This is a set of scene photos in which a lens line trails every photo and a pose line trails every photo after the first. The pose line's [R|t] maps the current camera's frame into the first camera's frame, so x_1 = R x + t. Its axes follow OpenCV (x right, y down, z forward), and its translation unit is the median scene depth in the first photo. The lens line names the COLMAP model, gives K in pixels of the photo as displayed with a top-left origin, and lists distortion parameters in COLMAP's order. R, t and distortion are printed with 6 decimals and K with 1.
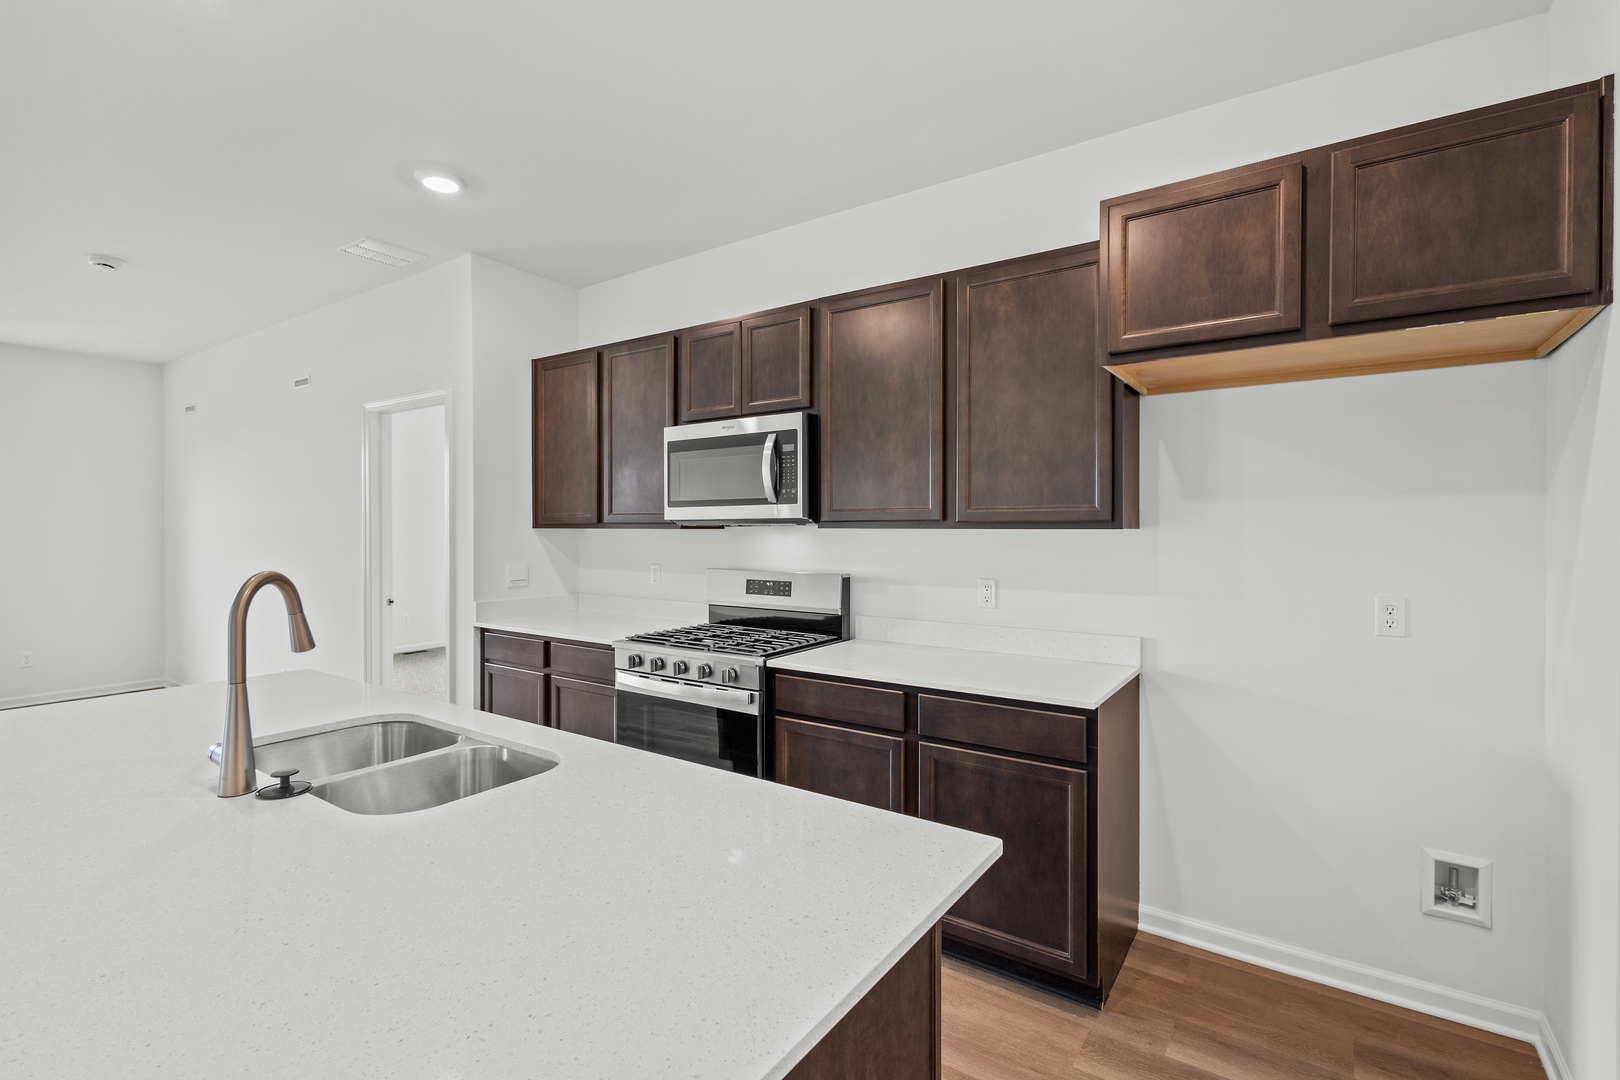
lens RADIAL K [[742.1, 0, 815.1], [0, 742.1, 536.1], [0, 0, 1]] dist [0.002555, 0.000230]
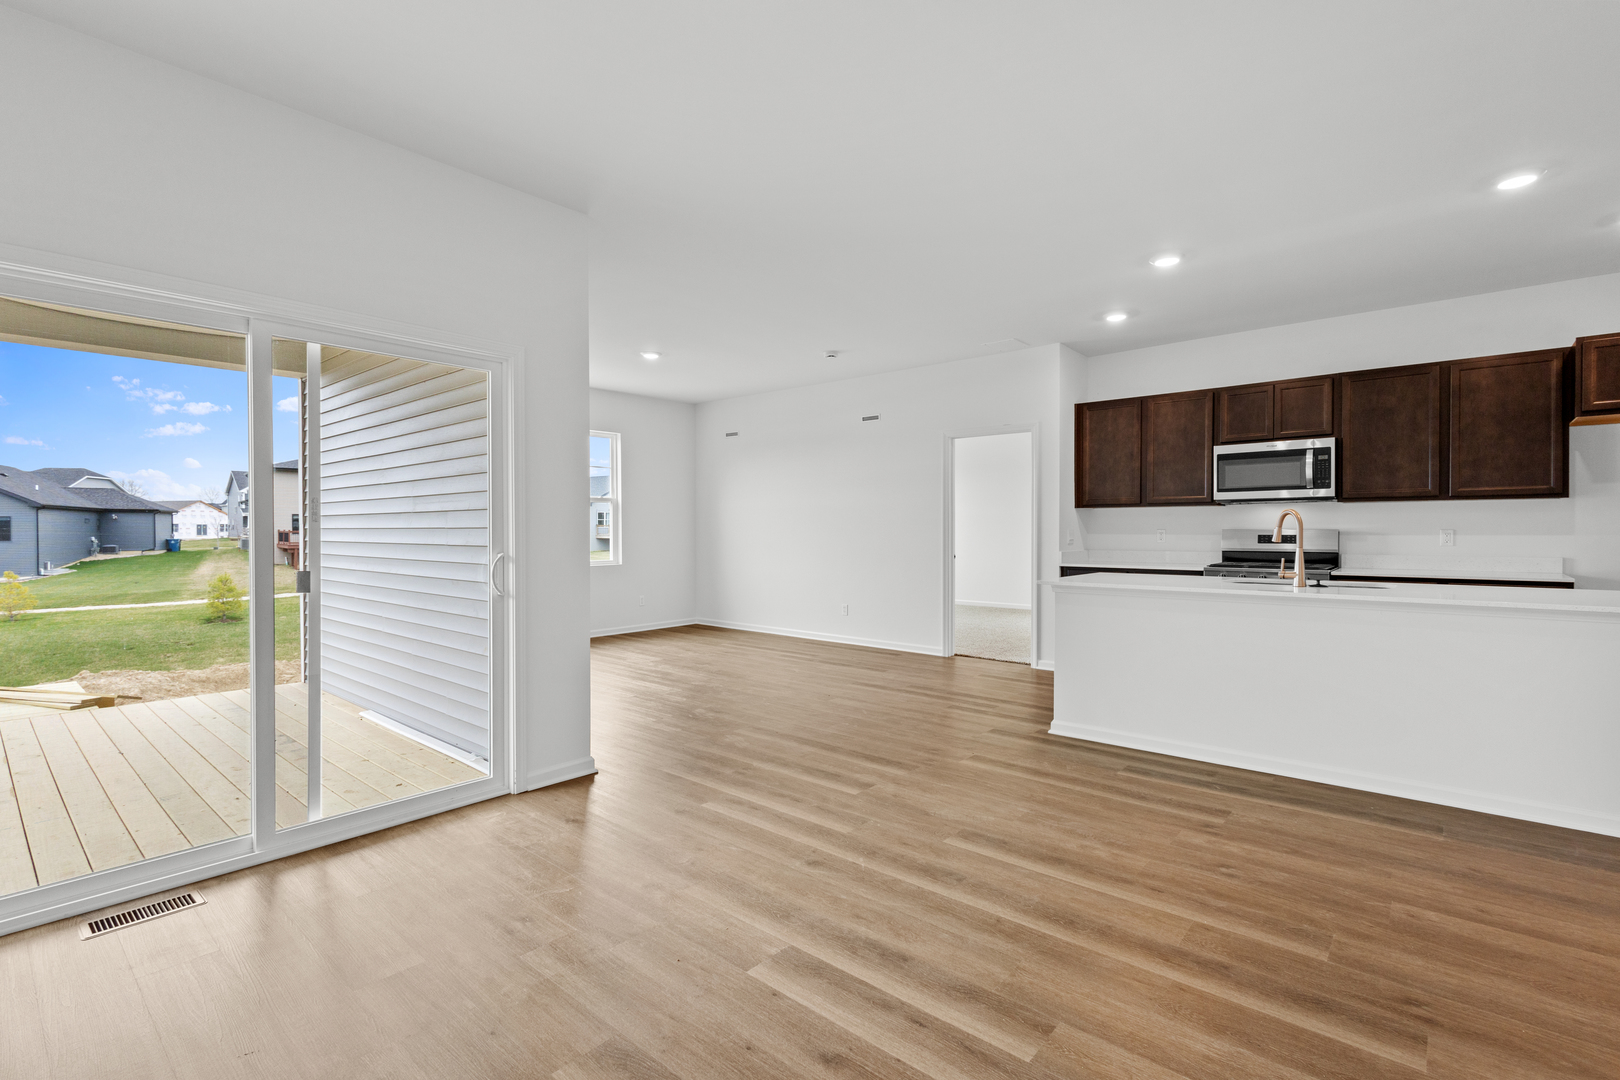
lens RADIAL K [[742.1, 0, 804.1], [0, 742.1, 538.8], [0, 0, 1]] dist [0.002555, 0.000230]
pose [[0.992876, -0.003742, -0.119092, -1.031499], [0.004095, 0.999988, 0.002715, 0.065525], [0.119080, -0.003184, 0.992880, -0.901317]]
